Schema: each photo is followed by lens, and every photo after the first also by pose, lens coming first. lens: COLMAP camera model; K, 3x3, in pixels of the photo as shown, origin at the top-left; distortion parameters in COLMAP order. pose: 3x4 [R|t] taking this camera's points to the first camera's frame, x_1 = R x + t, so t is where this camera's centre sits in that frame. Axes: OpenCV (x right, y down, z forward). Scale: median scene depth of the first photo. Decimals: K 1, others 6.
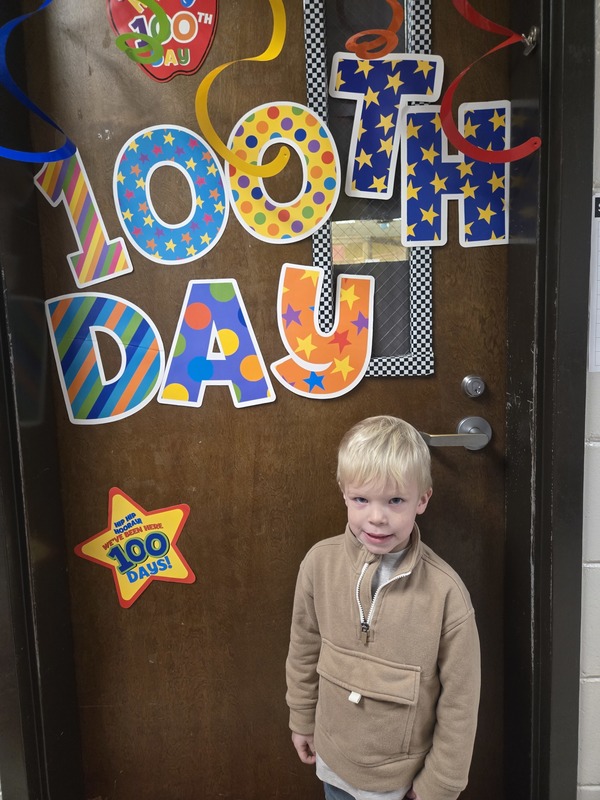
lens RADIAL K [[540.7, 0, 298.4], [0, 540.7, 395.1], [0, 0, 1]] dist [0.072888, -0.069286]
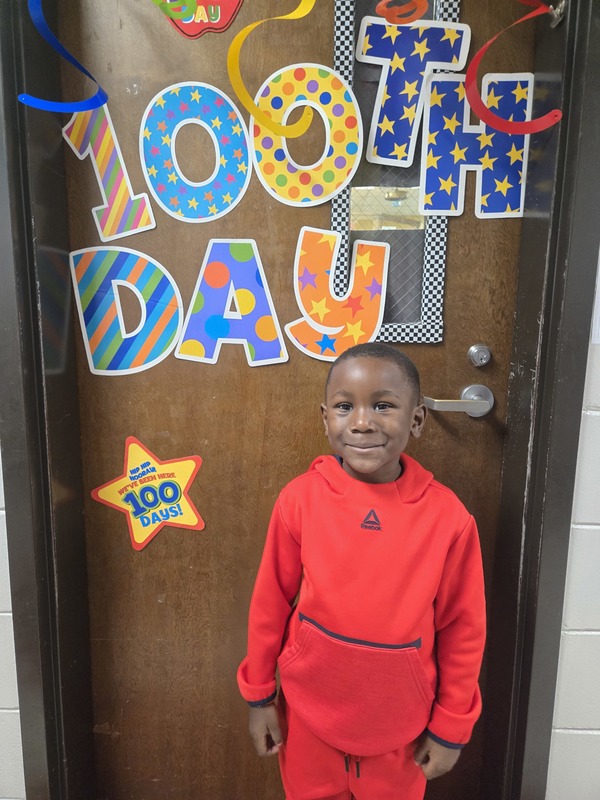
lens RADIAL K [[540.7, 0, 297.5], [0, 540.7, 402.8], [0, 0, 1]] dist [0.072888, -0.069286]
pose [[0.998891, 0.047071, -0.001171, -0.019728], [-0.046947, 0.997559, 0.051687, 0.037082], [0.003601, -0.051574, 0.998663, -0.044526]]
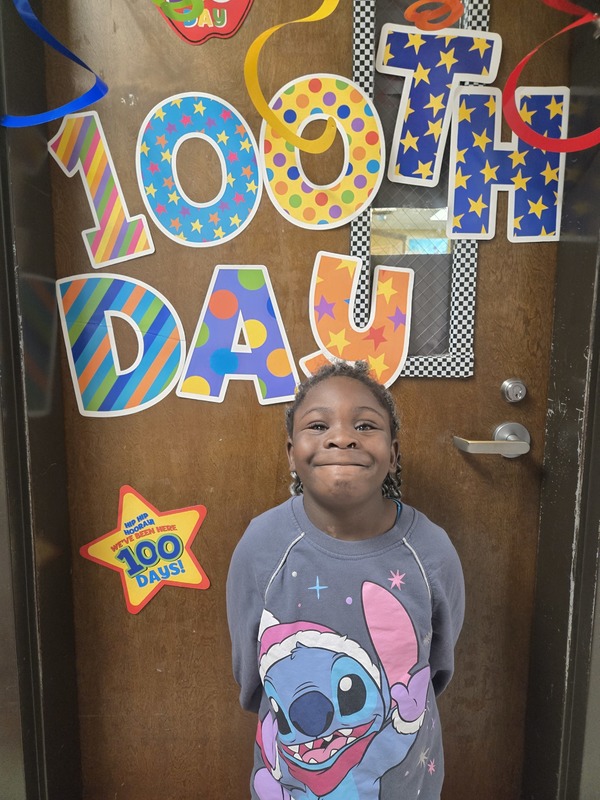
lens RADIAL K [[540.7, 0, 303.0], [0, 540.7, 398.2], [0, 0, 1]] dist [0.072888, -0.069286]
pose [[0.998600, 0.034855, 0.039796, -0.082662], [-0.035798, 0.999089, 0.023235, -0.012391], [-0.038950, -0.024627, 0.998938, 0.067845]]
